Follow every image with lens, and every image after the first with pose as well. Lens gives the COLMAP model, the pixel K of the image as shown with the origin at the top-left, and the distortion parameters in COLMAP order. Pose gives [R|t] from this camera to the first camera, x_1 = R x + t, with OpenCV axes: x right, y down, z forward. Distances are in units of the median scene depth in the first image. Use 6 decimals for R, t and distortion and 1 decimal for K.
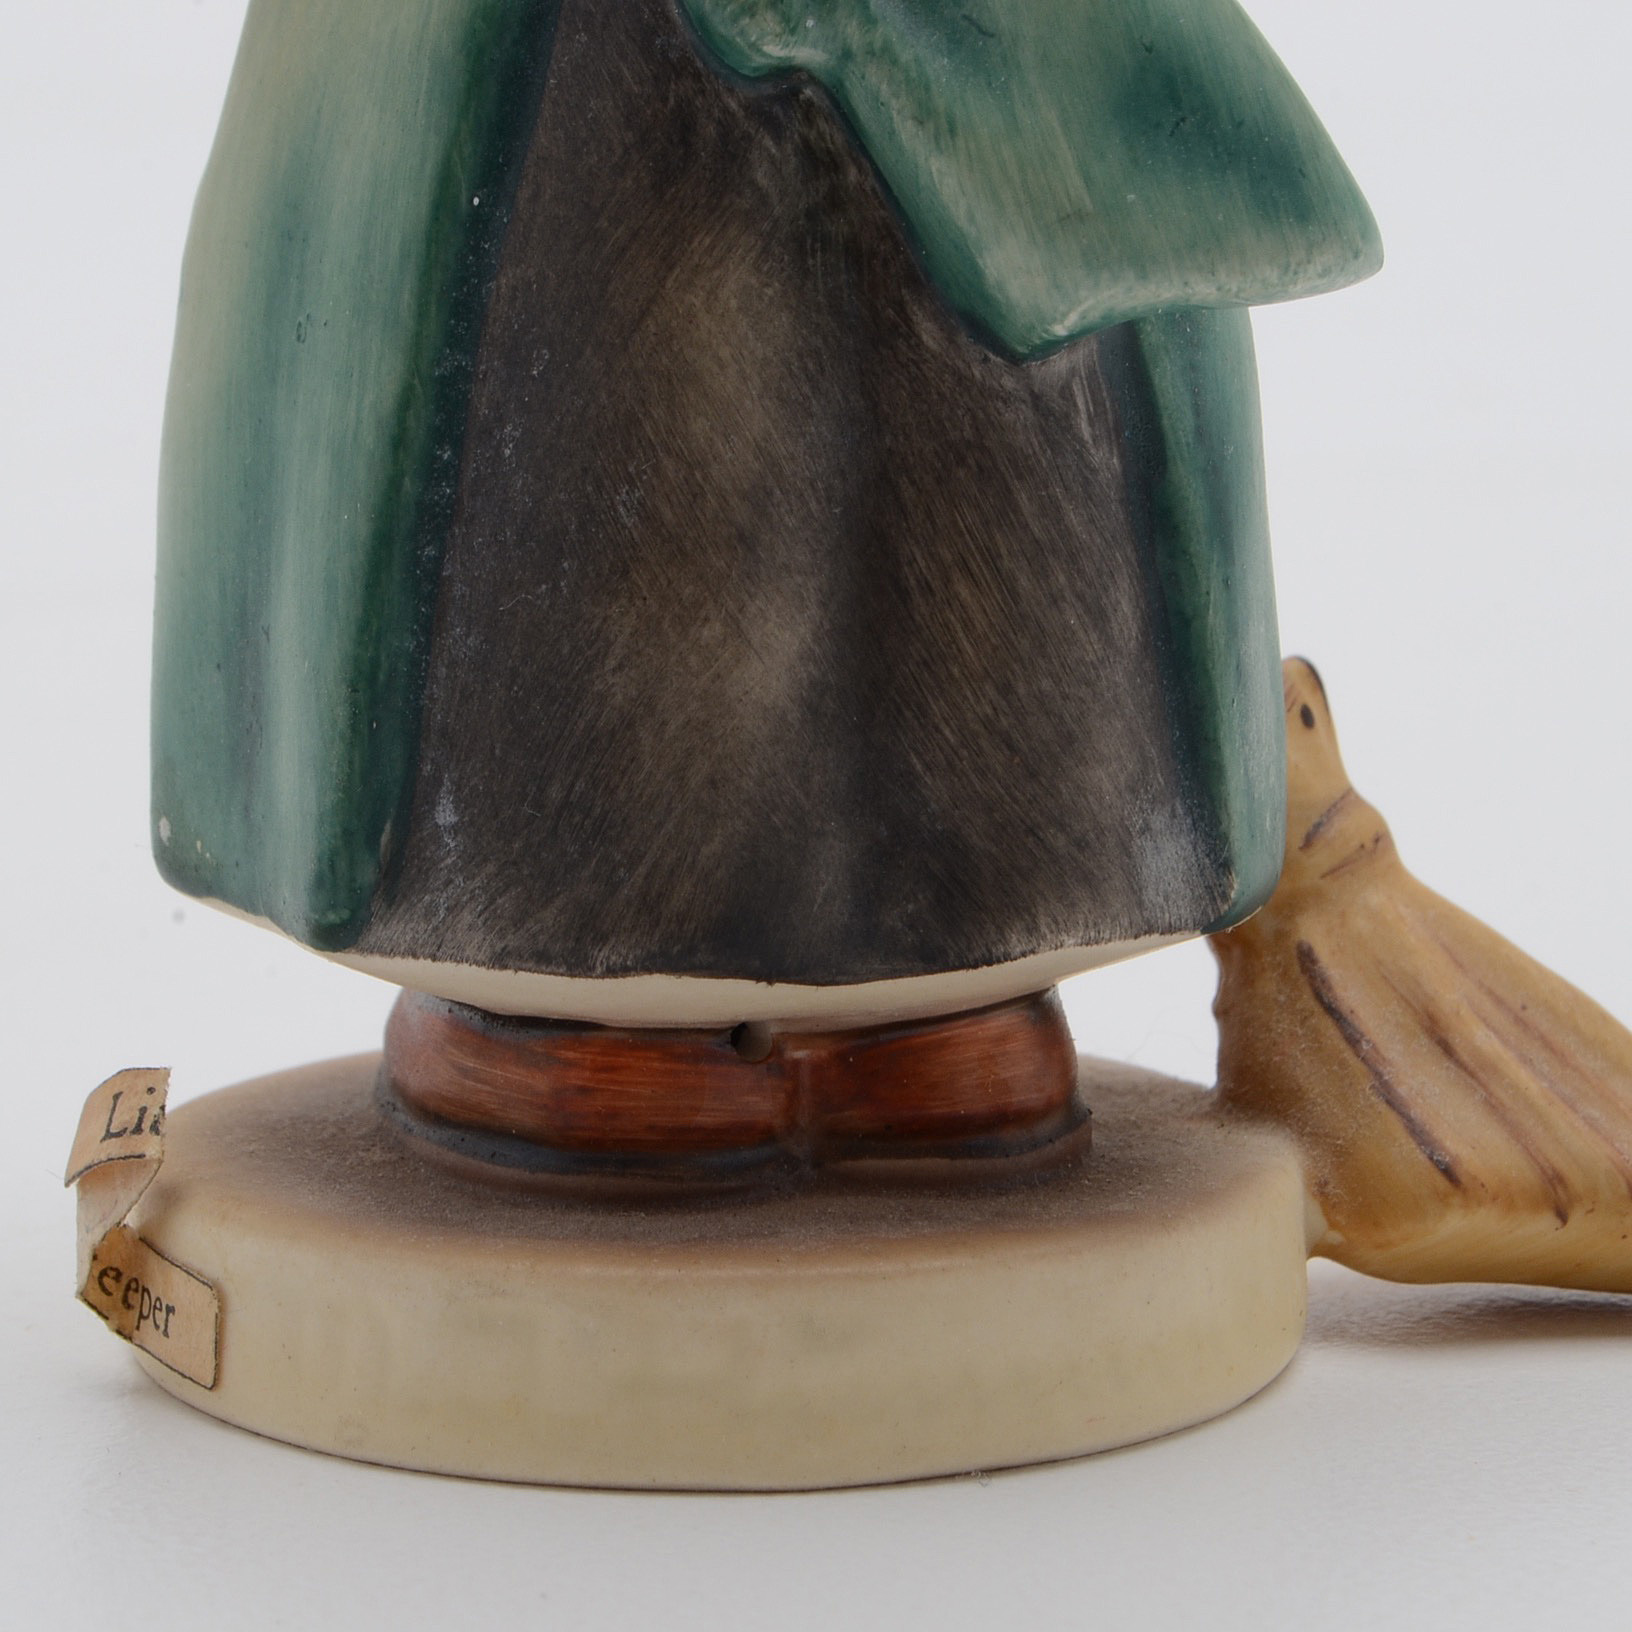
lens RADIAL K [[5375.6, 0, 818.4], [0, 5375.6, 815.7], [0, 0, 1]] dist [0.042339, 0.000000]
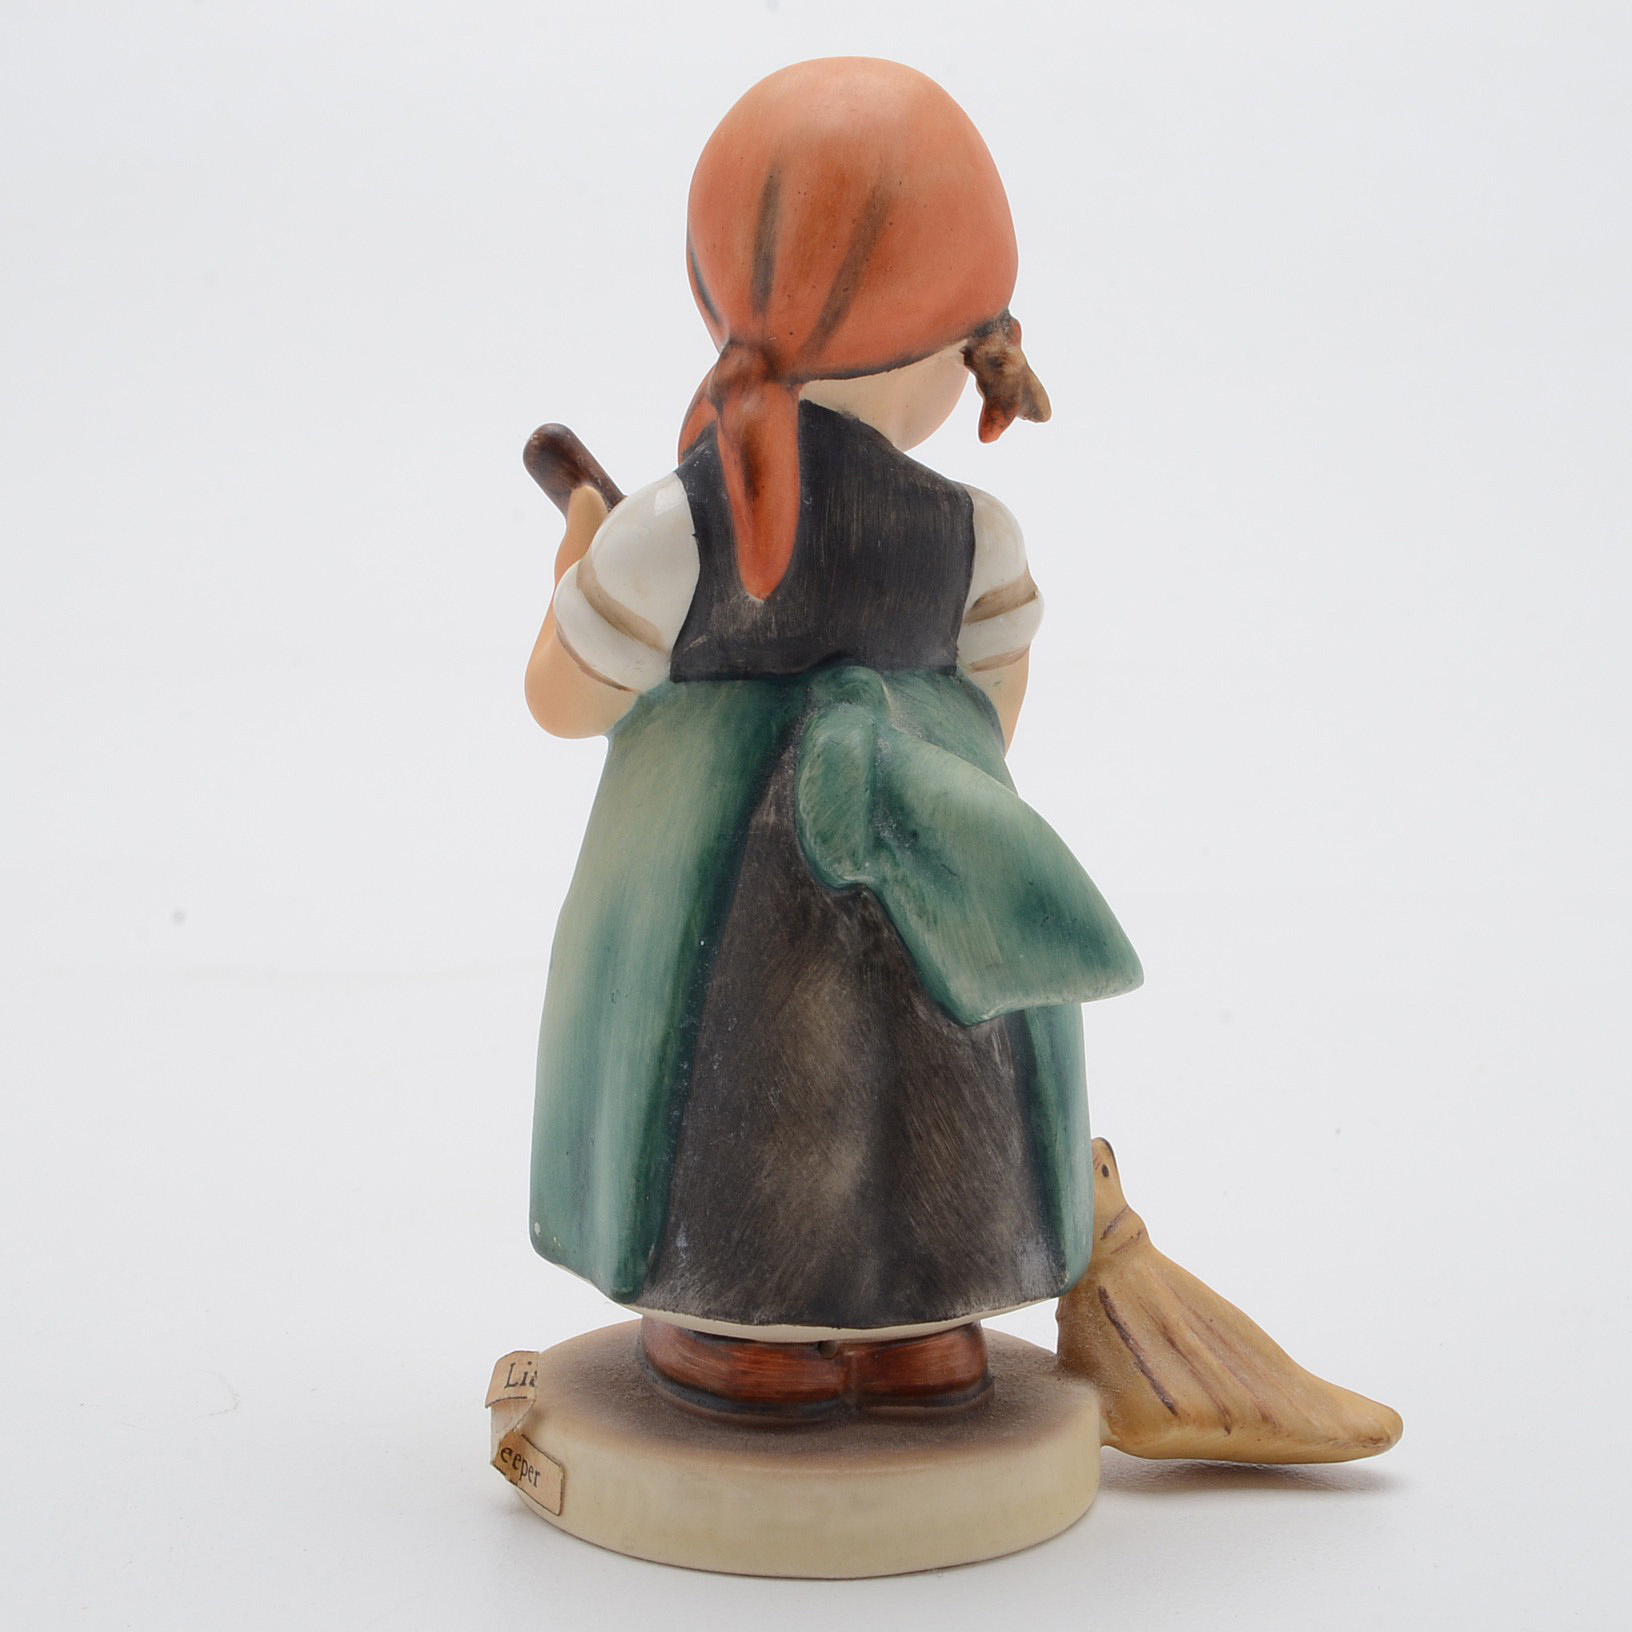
lens RADIAL K [[3254.5, 0, 813.0], [0, 3254.5, 816.4], [0, 0, 1]] dist [-0.012889, 0.000000]
pose [[0.999837, 0.017717, -0.003351, -0.018002], [-0.017825, 0.999207, -0.035615, -0.118312], [0.002717, 0.035669, 0.999360, -0.240639]]
